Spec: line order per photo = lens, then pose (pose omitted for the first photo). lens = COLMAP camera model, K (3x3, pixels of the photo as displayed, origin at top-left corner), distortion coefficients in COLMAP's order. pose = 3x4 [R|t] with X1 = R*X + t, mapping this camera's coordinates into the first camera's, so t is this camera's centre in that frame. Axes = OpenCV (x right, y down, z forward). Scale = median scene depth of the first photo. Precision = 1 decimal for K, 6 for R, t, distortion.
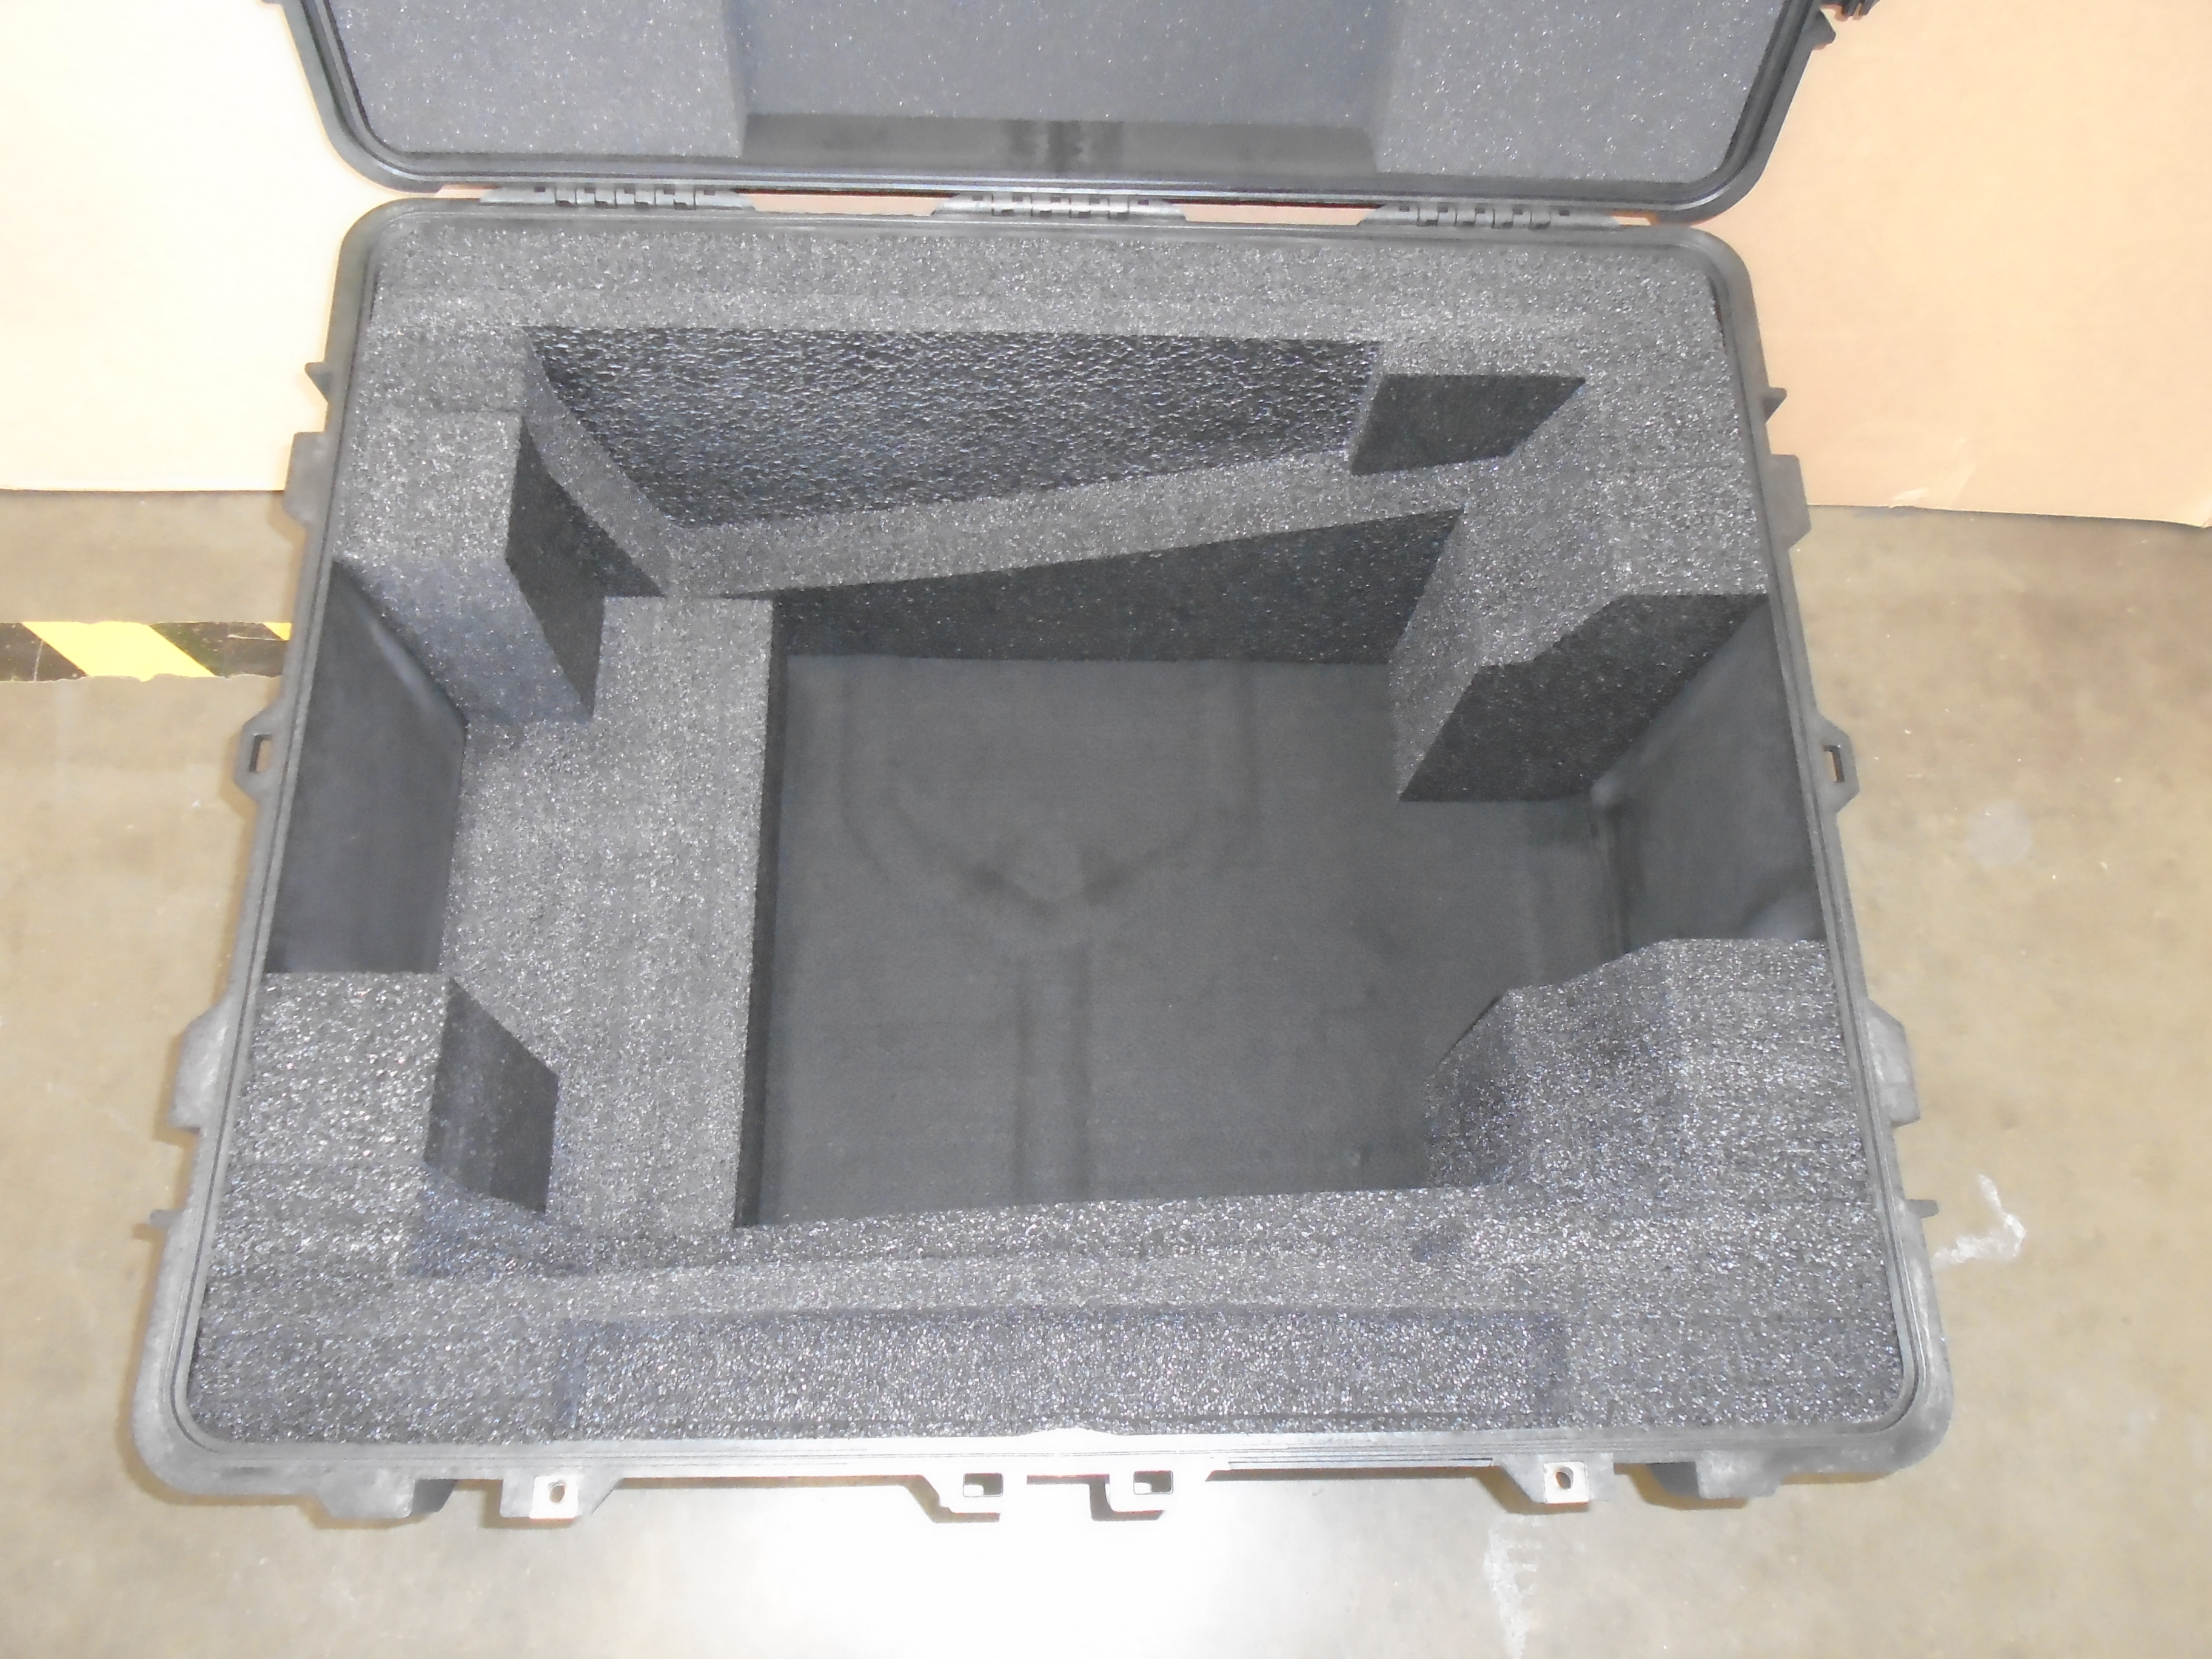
lens RADIAL K [[1706.5, 0, 1109.2], [0, 1706.5, 838.6], [0, 0, 1]] dist [-0.005673, -0.002318]
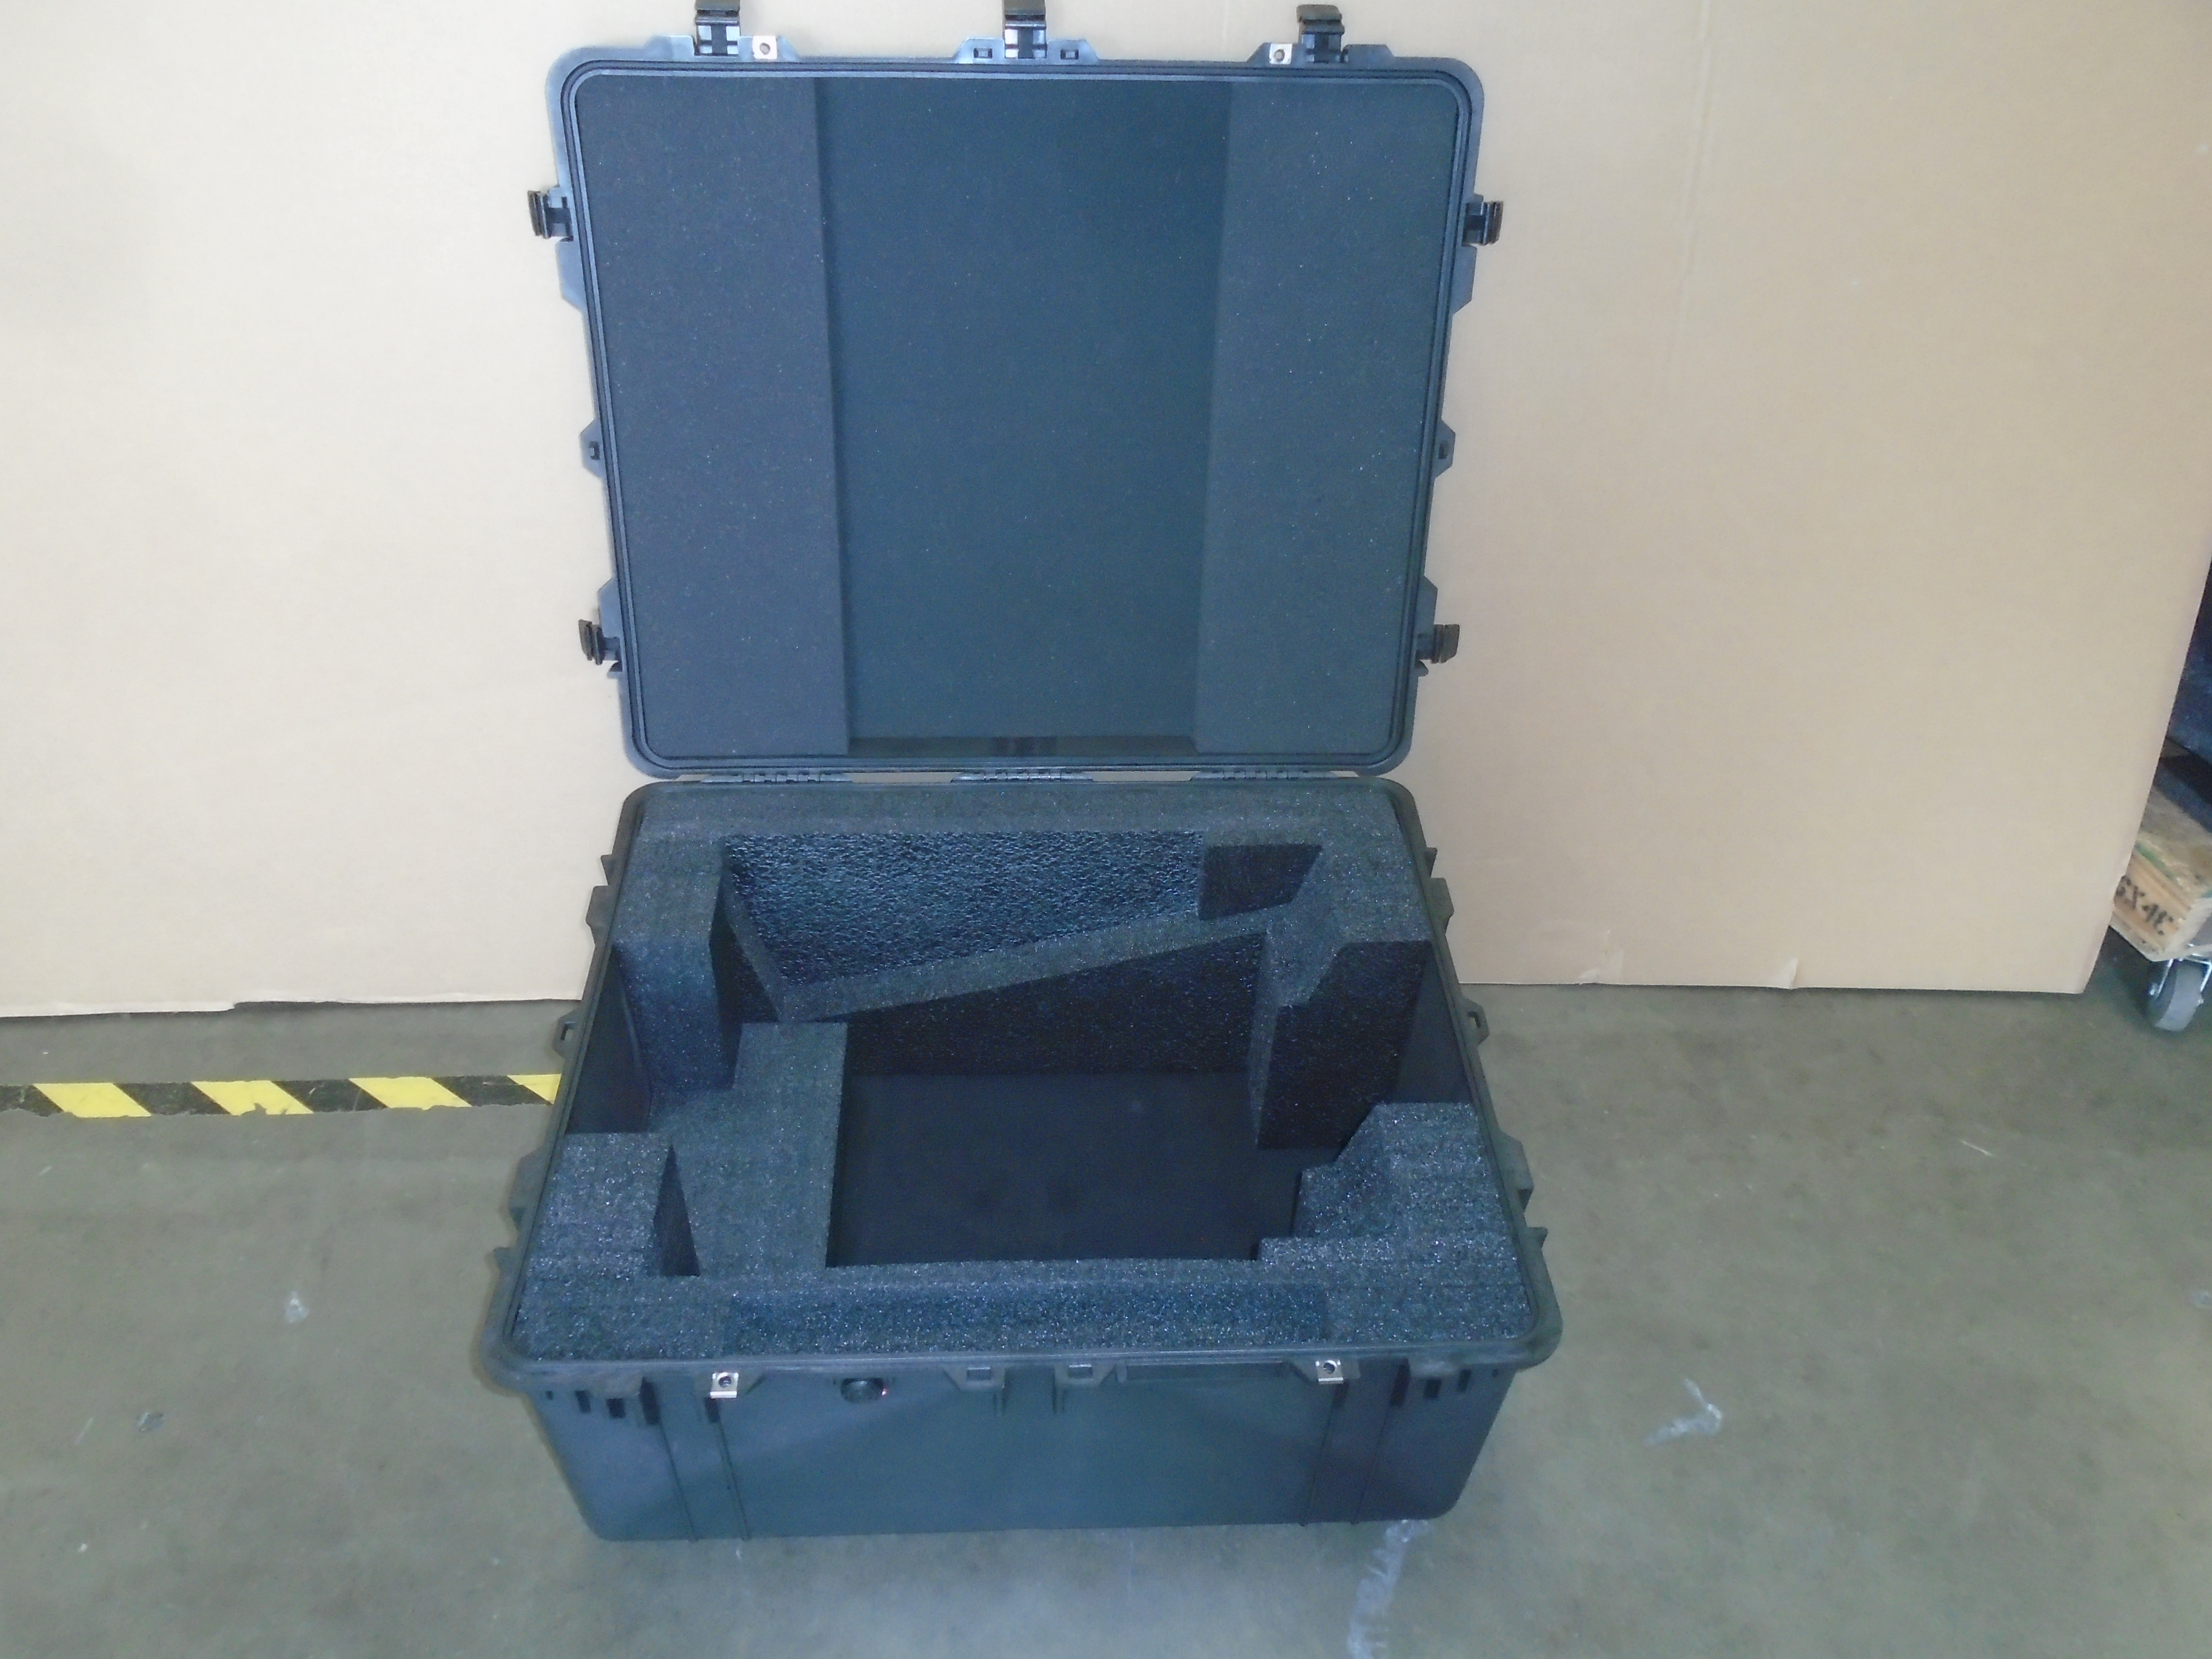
lens RADIAL K [[1706.5, 0, 1106.6], [0, 1706.5, 842.5], [0, 0, 1]] dist [-0.005673, -0.002318]
pose [[0.999332, -0.036019, 0.006222, 0.045303], [0.034705, 0.881540, -0.470832, 0.531604], [0.011474, 0.470734, 0.882201, -0.541500]]
